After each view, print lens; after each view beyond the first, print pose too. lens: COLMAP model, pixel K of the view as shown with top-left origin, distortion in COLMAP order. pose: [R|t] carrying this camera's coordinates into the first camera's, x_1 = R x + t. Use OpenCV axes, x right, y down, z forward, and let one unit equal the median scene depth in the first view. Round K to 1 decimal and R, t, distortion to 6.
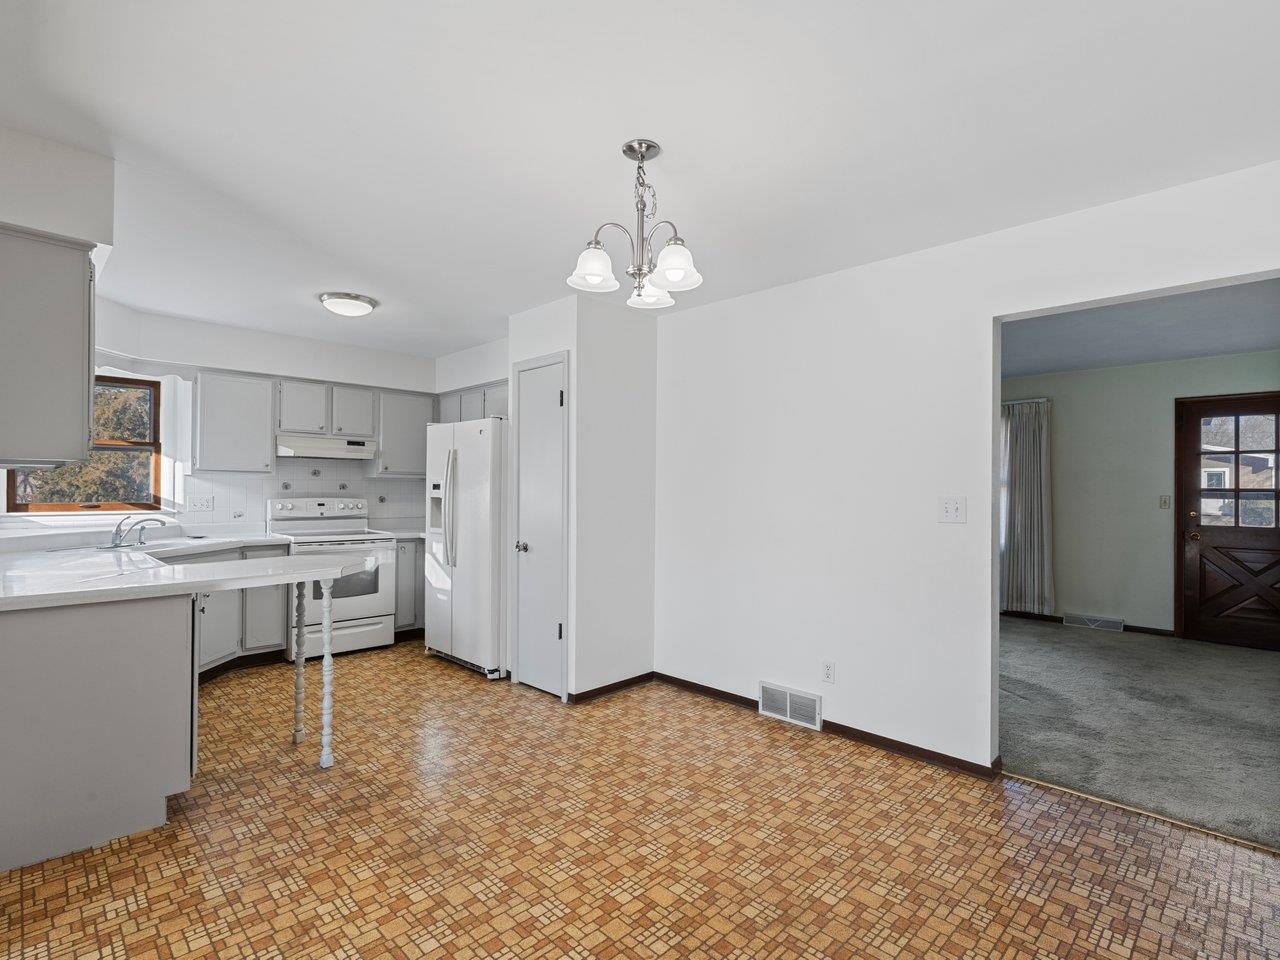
lens RADIAL K [[633.7, 0, 642.3], [0, 633.7, 484.1], [0, 0, 1]] dist [-0.005699, 0.004879]
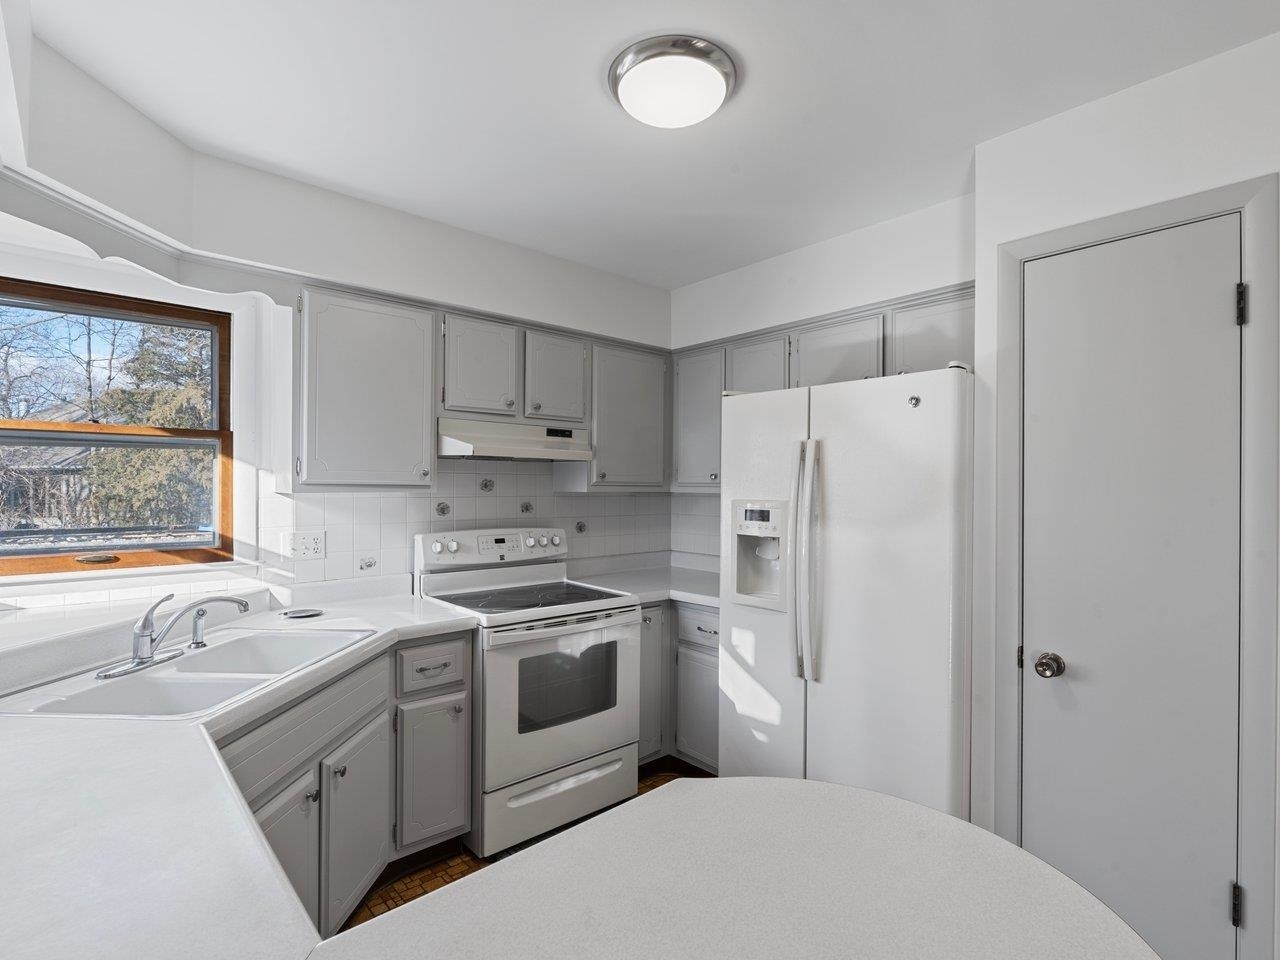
lens RADIAL K [[633.7, 0, 645.6], [0, 633.7, 487.3], [0, 0, 1]] dist [-0.005699, 0.004879]
pose [[0.998362, -0.003566, -0.057098, -0.392172], [0.004019, 0.999961, 0.007812, -0.022496], [0.057068, -0.008028, 0.998338, 0.499598]]
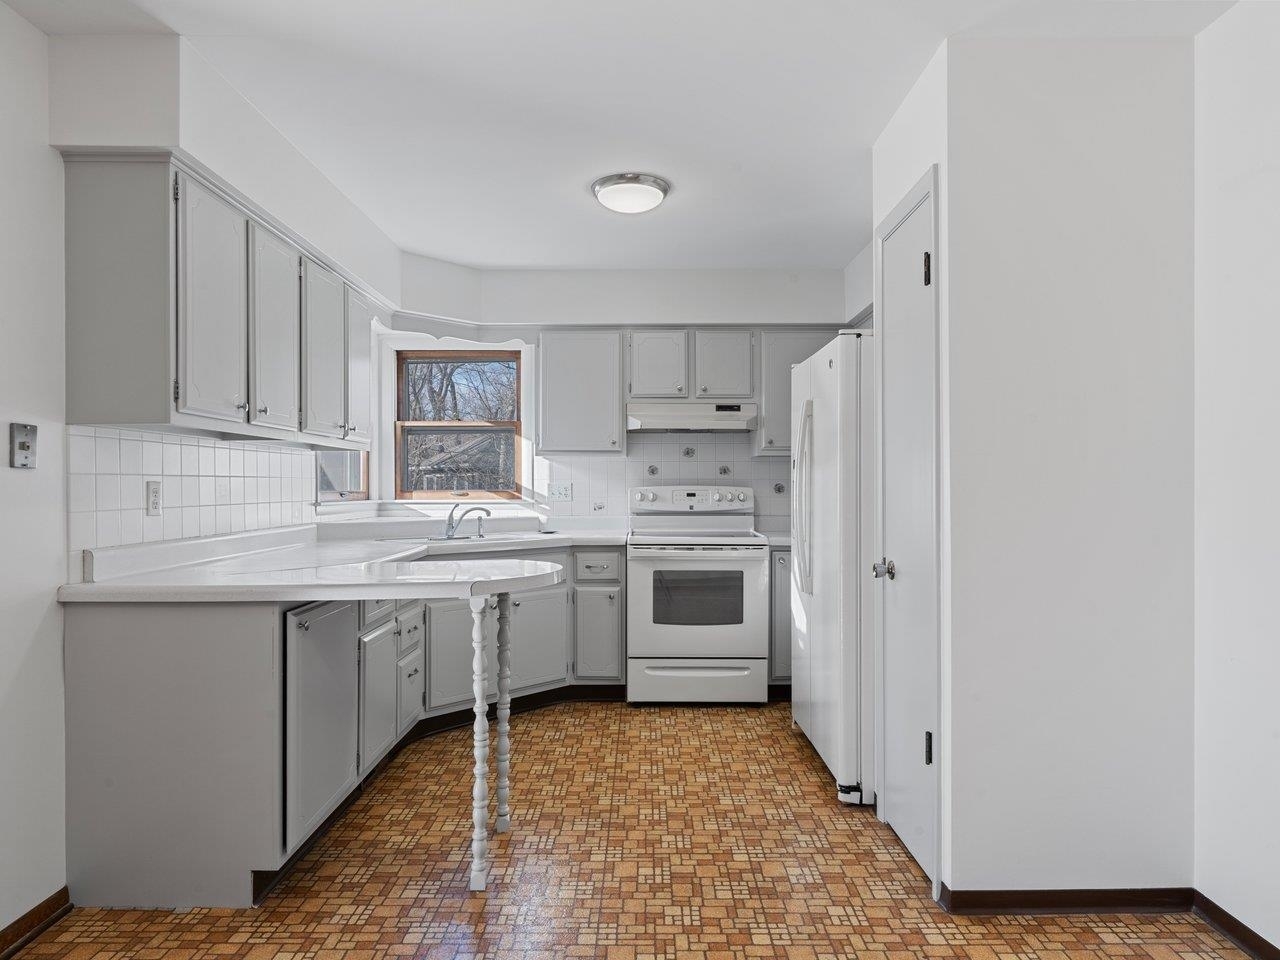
lens RADIAL K [[804.7, 0, 642.4], [0, 804.7, 478.4], [0, 0, 1]] dist [0.007643, -0.005584]
pose [[0.706709, -0.015237, -0.707340, 0.130010], [0.012047, 0.999882, -0.009503, 0.024841], [0.707402, -0.001806, 0.706810, 0.341332]]
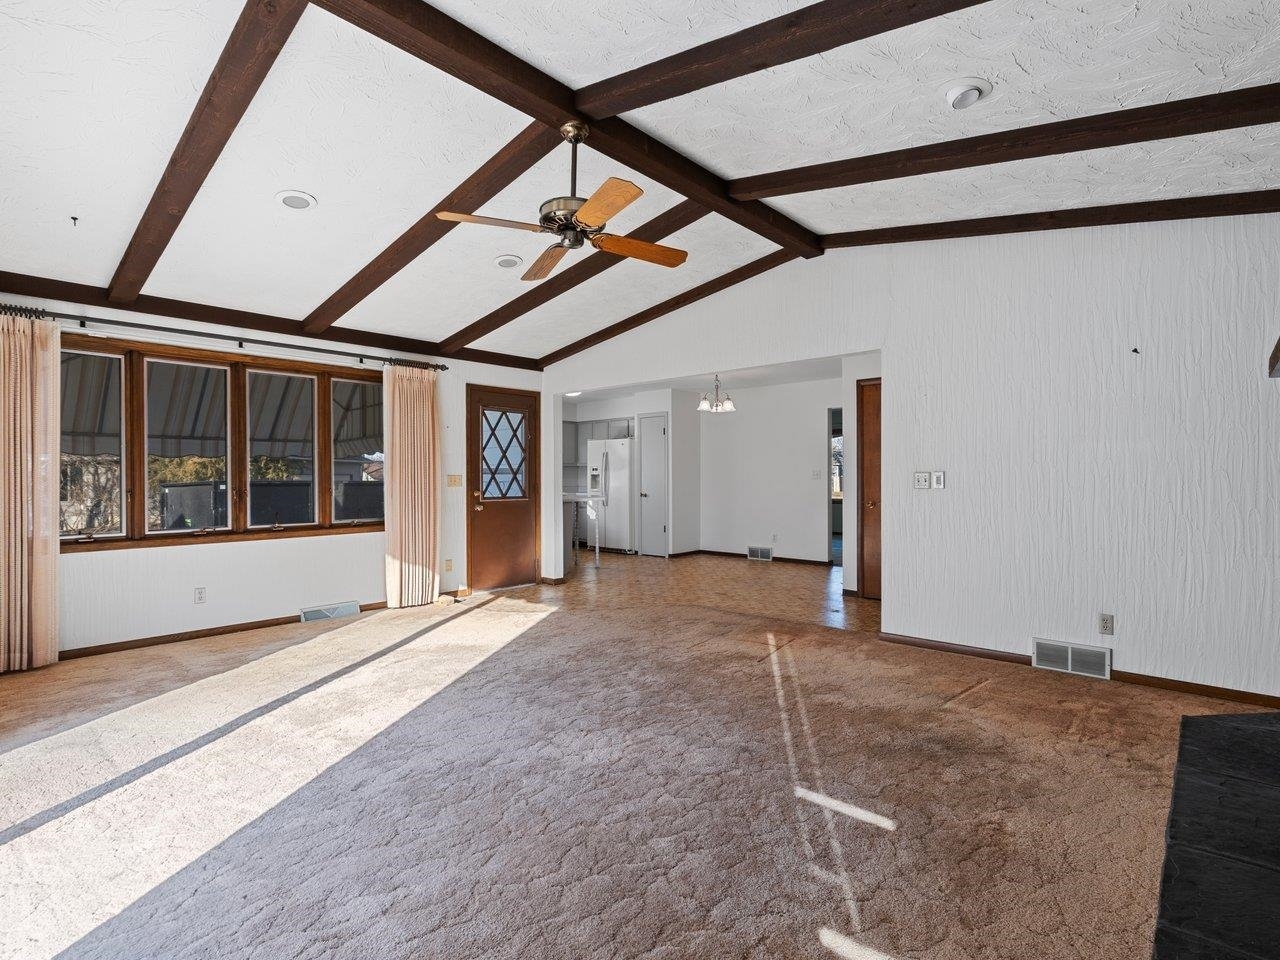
lens RADIAL K [[637.1, 0, 639.5], [0, 637.1, 474.0], [0, 0, 1]] dist [0.004274, 0.000327]
pose [[0.998752, -0.008013, 0.049297, -0.285839], [0.007693, 0.999948, 0.006671, 0.006260], [-0.049348, -0.006284, 0.998762, -1.173075]]
